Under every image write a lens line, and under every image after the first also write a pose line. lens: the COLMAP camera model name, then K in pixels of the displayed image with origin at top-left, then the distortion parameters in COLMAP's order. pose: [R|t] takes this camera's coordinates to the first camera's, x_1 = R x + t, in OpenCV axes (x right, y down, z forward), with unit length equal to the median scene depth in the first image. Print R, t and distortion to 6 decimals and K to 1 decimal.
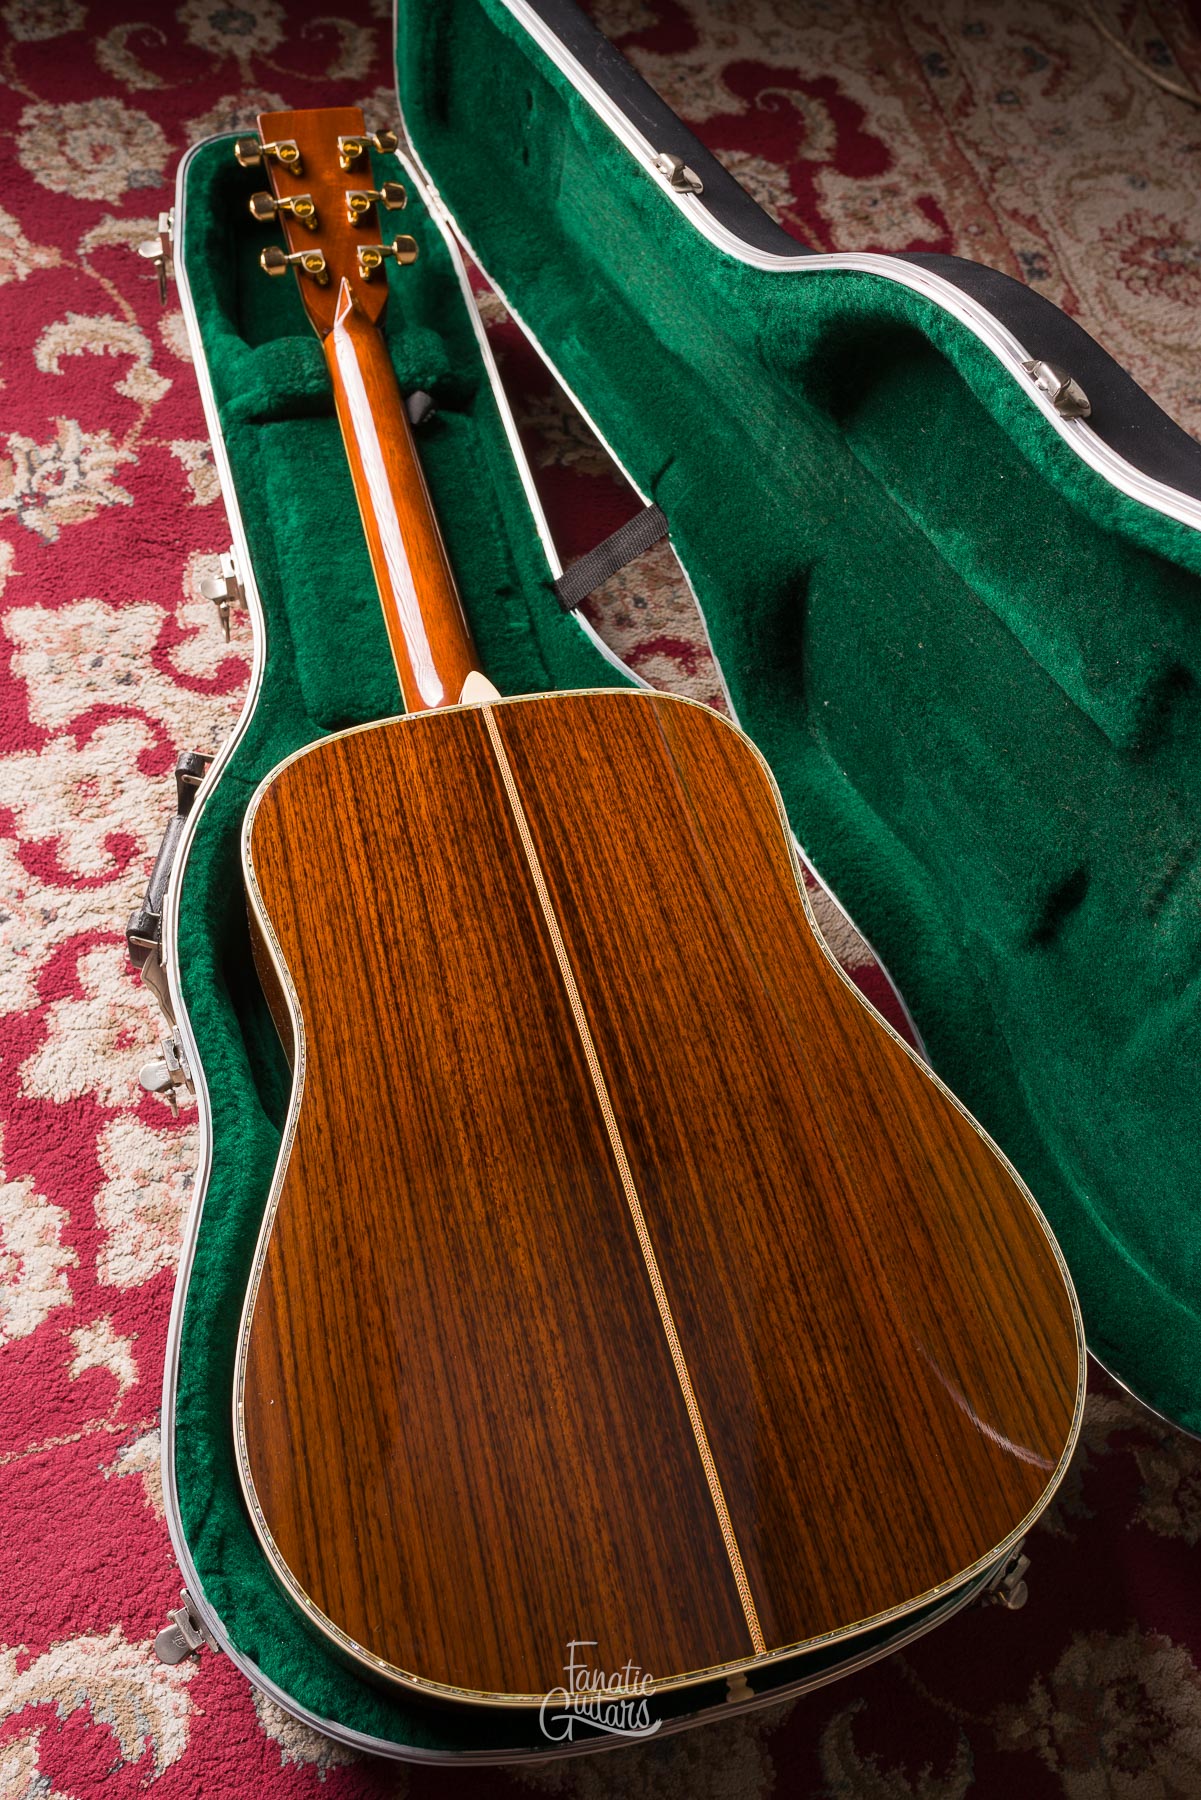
lens RADIAL K [[1726.2, 0, 600.5], [0, 1726.2, 900.0], [0, 0, 1]] dist [-0.009618, 0.008663]
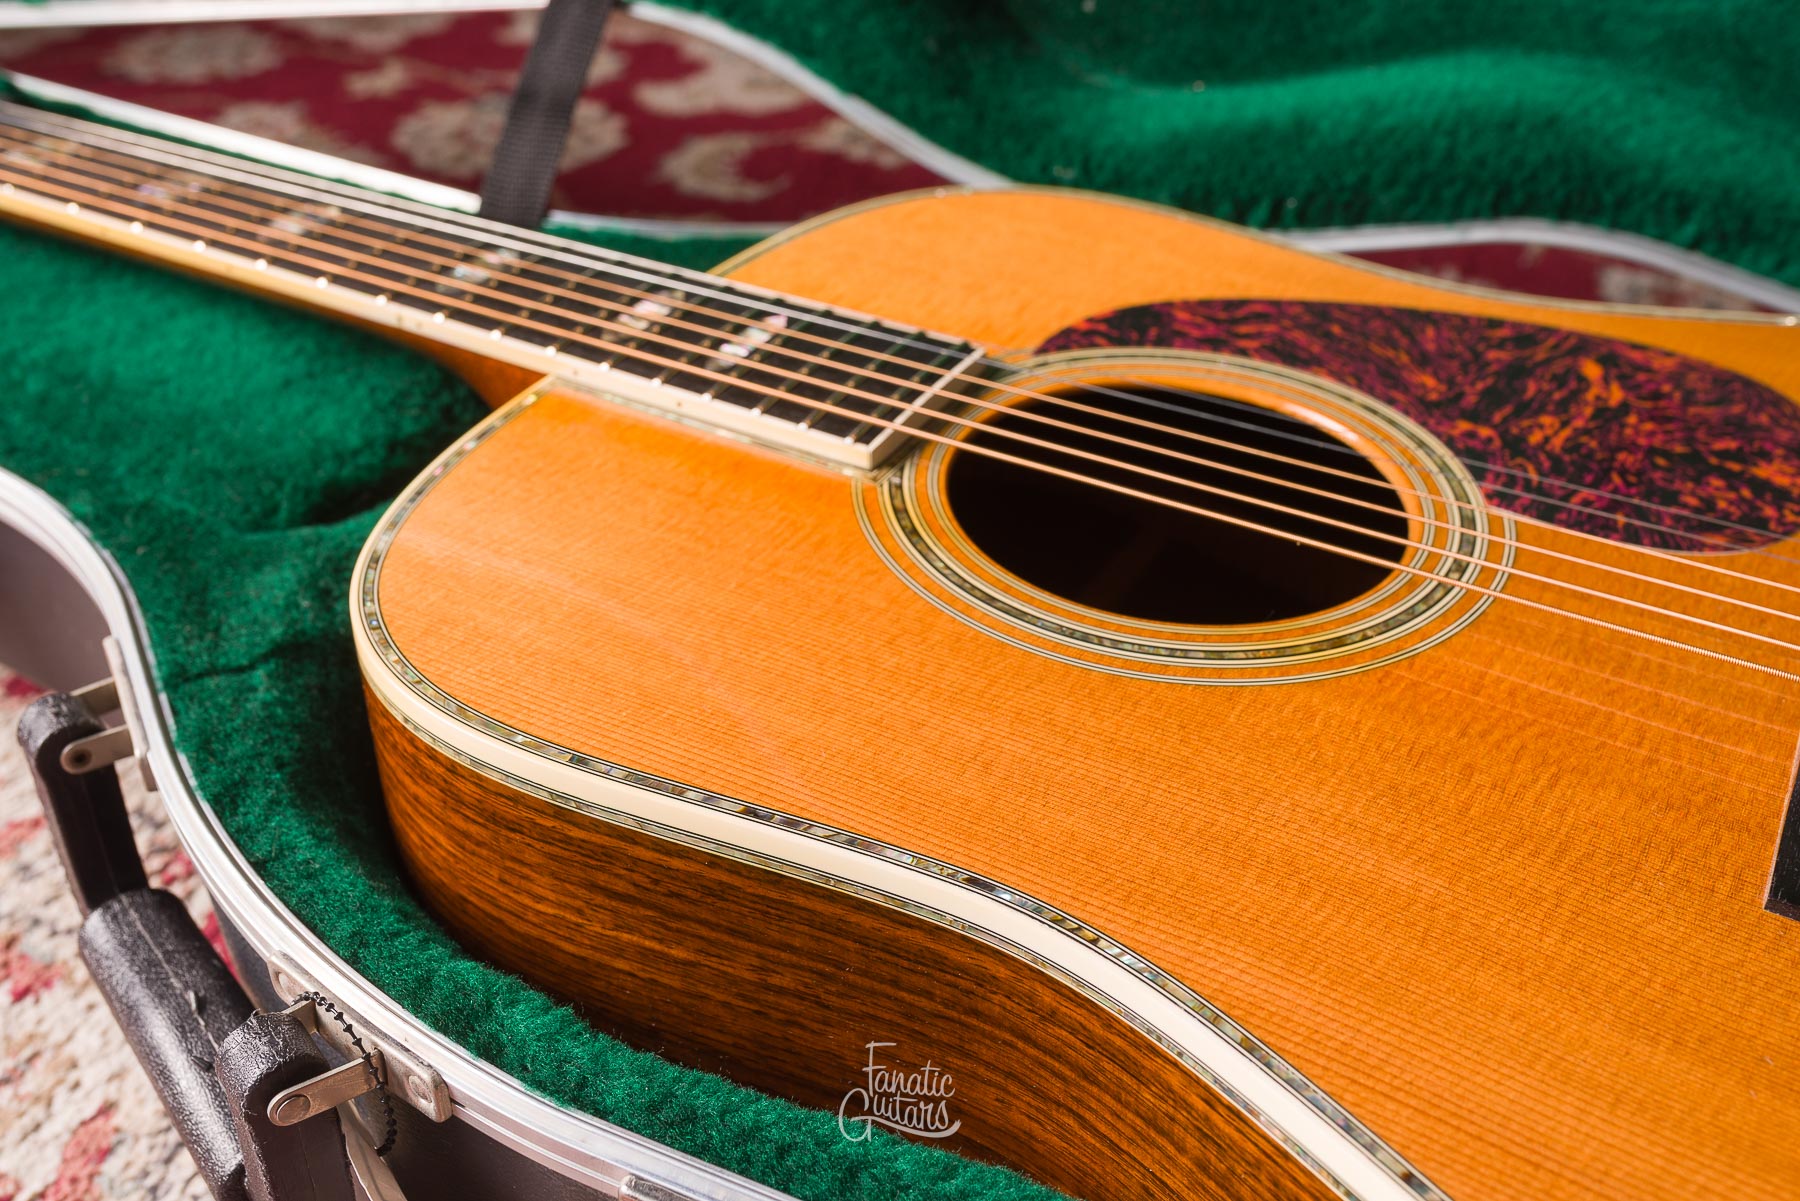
lens RADIAL K [[1803.2, 0, 900.0], [0, 1803.2, 600.5], [0, 0, 1]] dist [-0.001086, 0.005222]
pose [[0.692110, -0.515457, 0.505260, -0.276496], [0.667871, 0.722812, -0.177456, 0.076185], [-0.273737, 0.460268, 0.844524, 0.604349]]
